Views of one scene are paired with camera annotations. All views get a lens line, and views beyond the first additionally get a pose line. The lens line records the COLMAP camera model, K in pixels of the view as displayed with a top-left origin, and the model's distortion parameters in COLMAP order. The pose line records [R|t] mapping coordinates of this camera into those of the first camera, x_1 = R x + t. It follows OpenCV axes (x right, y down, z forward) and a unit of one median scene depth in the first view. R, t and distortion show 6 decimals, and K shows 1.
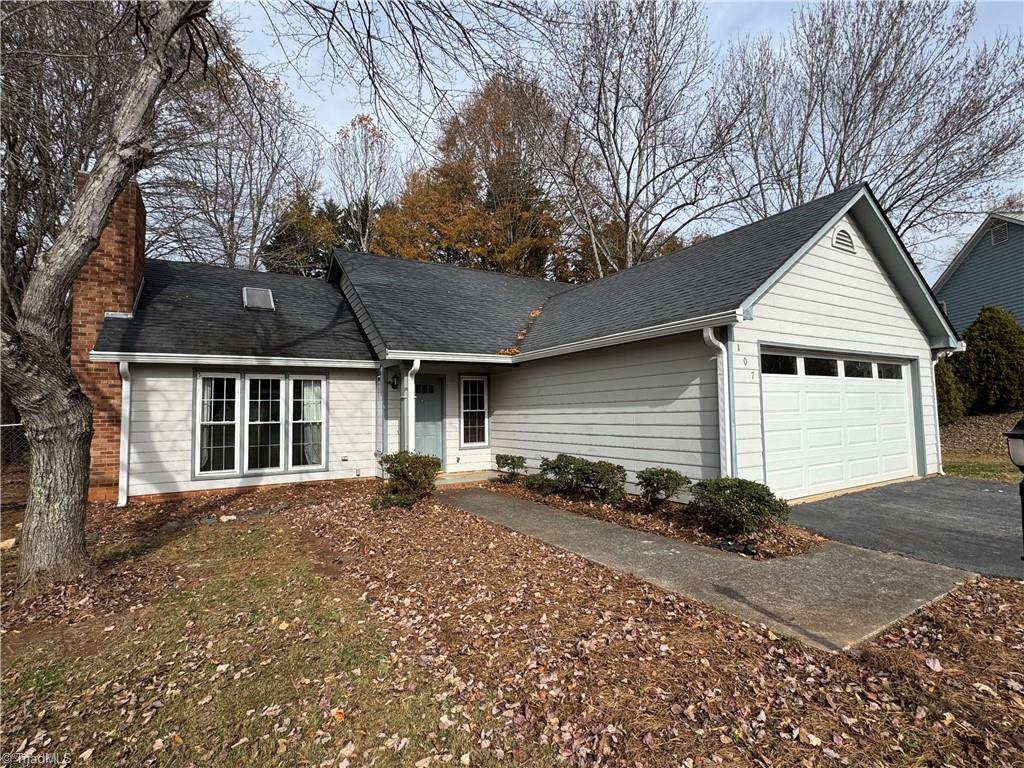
lens RADIAL K [[485.9, 0, 514.1], [0, 485.9, 384.3], [0, 0, 1]] dist [-0.002039, -0.001536]
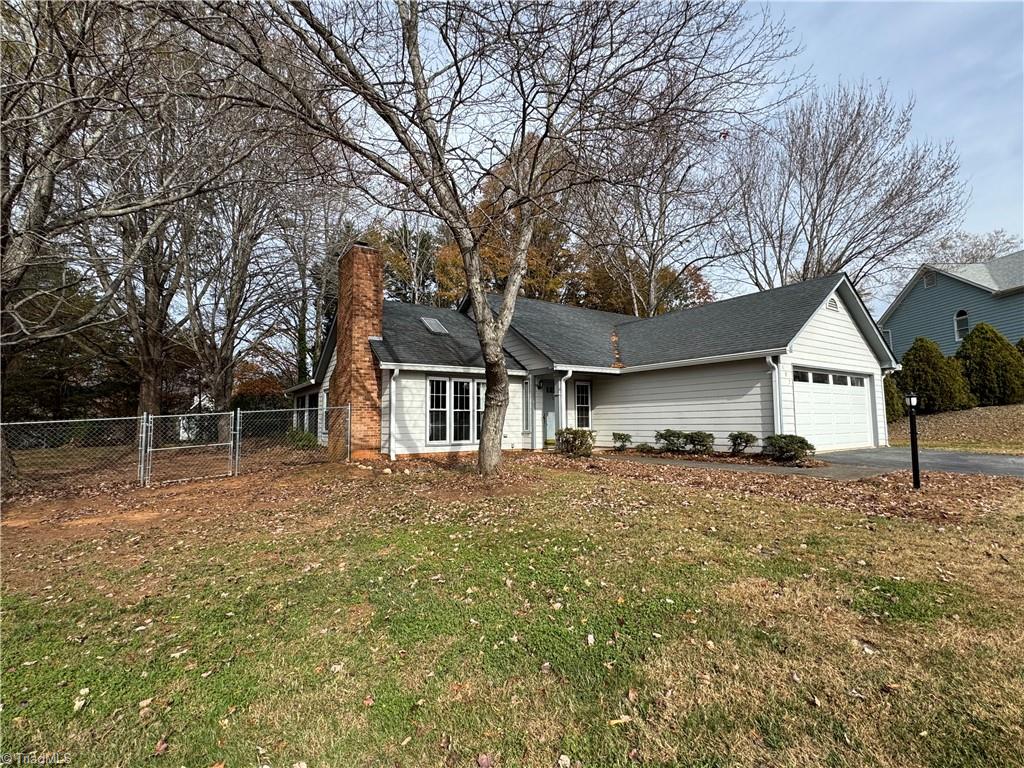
lens RADIAL K [[485.9, 0, 508.8], [0, 485.9, 383.5], [0, 0, 1]] dist [-0.002039, -0.001536]
pose [[0.998205, 0.013443, 0.058363, -0.486533], [-0.012062, 0.999640, -0.023952, 0.031750], [-0.058664, 0.023205, 0.998008, -0.554766]]
